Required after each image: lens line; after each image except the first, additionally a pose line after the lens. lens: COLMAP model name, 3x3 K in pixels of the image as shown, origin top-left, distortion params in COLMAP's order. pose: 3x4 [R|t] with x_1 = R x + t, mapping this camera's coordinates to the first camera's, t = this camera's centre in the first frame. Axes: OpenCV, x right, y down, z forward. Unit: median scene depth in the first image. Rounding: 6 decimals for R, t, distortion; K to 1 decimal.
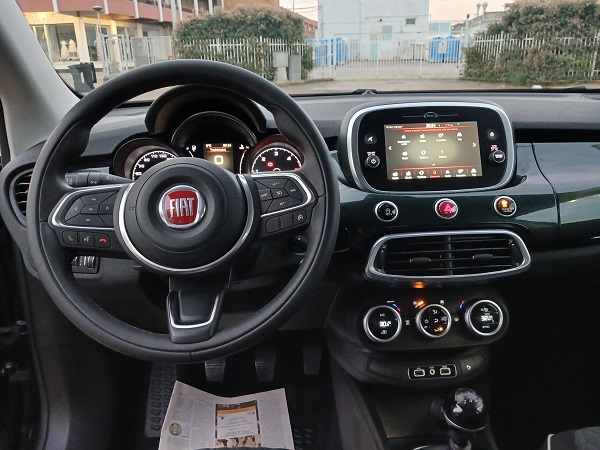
lens RADIAL K [[468.1, 0, 300.0], [0, 468.1, 225.0], [0, 0, 1]] dist [0.050807, -0.072279]
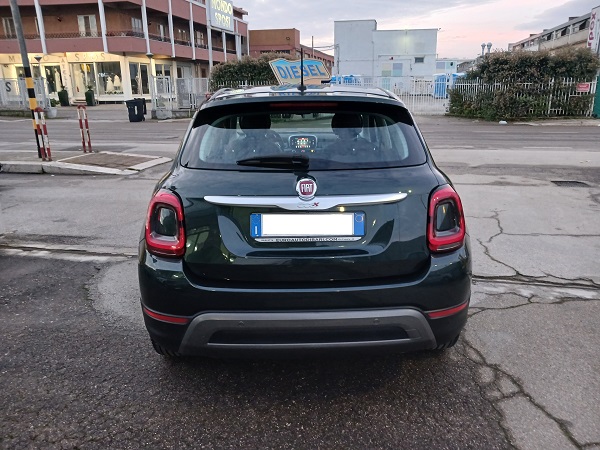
lens RADIAL K [[468.9, 0, 303.9], [0, 468.9, 230.2], [0, 0, 1]] dist [0.052506, -0.075316]
pose [[0.999372, 0.019104, -0.029833, 0.351922], [-0.020536, 0.998614, -0.048468, 0.874479], [0.028866, 0.049050, 0.998379, -3.453730]]
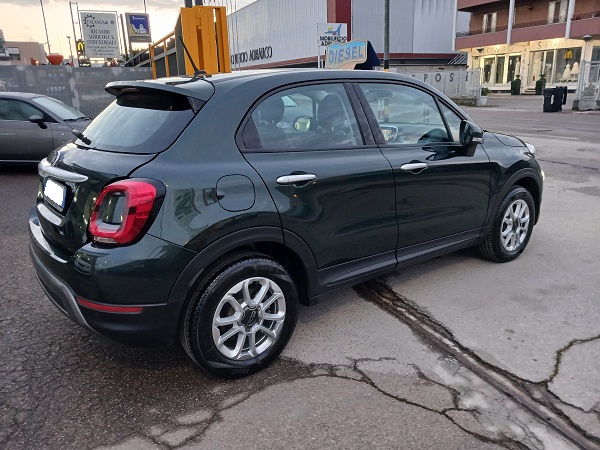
lens RADIAL K [[468.9, 0, 303.9], [0, 468.9, 230.2], [0, 0, 1]] dist [0.052506, -0.075316]
pose [[0.562881, 0.242338, -0.790213, 3.023306], [-0.260059, 0.959422, 0.108986, 0.344381], [0.784560, 0.144156, 0.603063, -1.853857]]
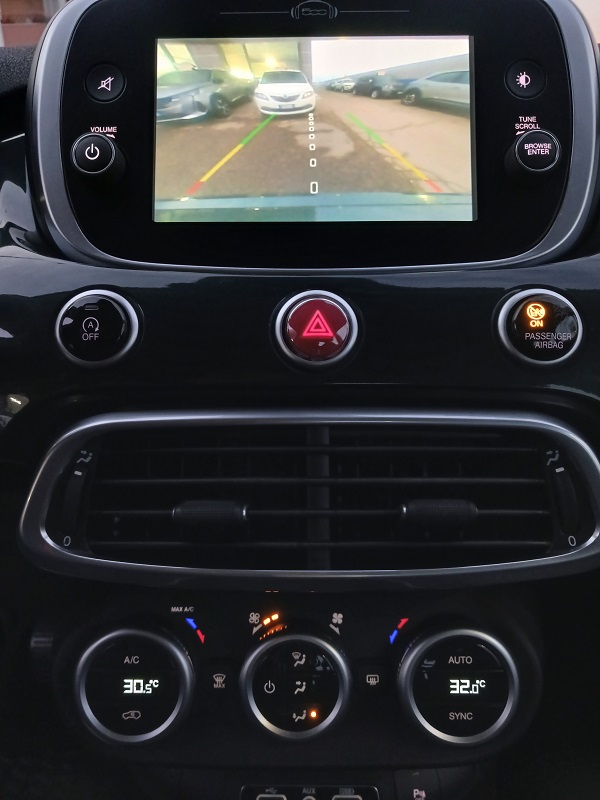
lens RADIAL K [[629.8, 0, 283.9], [0, 629.8, 408.1], [0, 0, 1]] dist [0.003191, -0.076823]
pose [[0.996200, 0.044234, -0.075028, 0.215633], [-0.038099, 0.995960, 0.081309, -0.011586], [0.078322, -0.078142, 0.993861, 0.427180]]
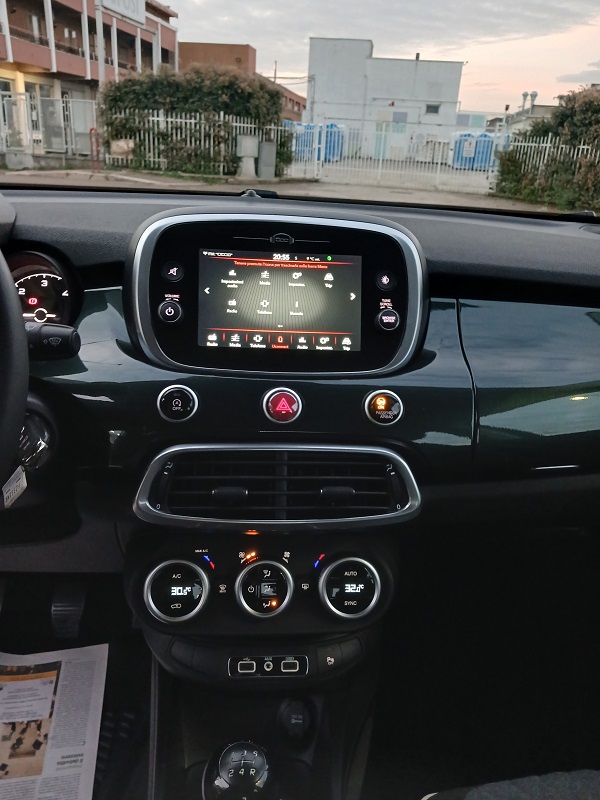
lens RADIAL K [[625.2, 0, 296.4], [0, 625.2, 412.5], [0, 0, 1]] dist [0.052506, -0.075316]
pose [[0.996831, 0.062856, 0.048762, 0.195198], [-0.065492, 0.996364, 0.054491, -0.046237], [-0.045159, -0.057512, 0.997323, 0.157337]]
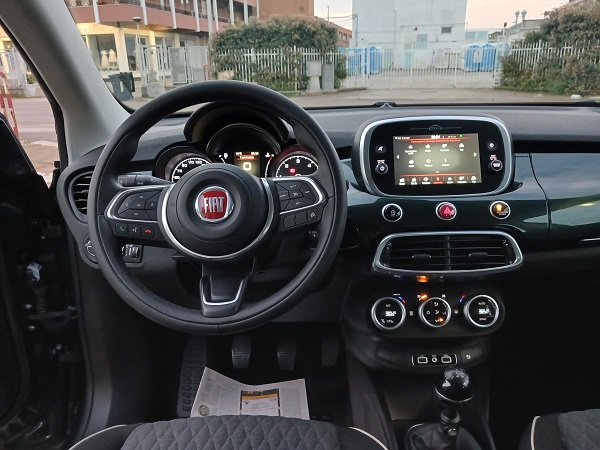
lens RADIAL K [[468.9, 0, 303.9], [0, 468.9, 230.2], [0, 0, 1]] dist [0.052506, -0.075316]
pose [[0.998198, 0.018425, -0.057112, 0.024861], [-0.018847, 0.999799, -0.006873, 0.016444], [0.056974, 0.007937, 0.998344, -0.094672]]
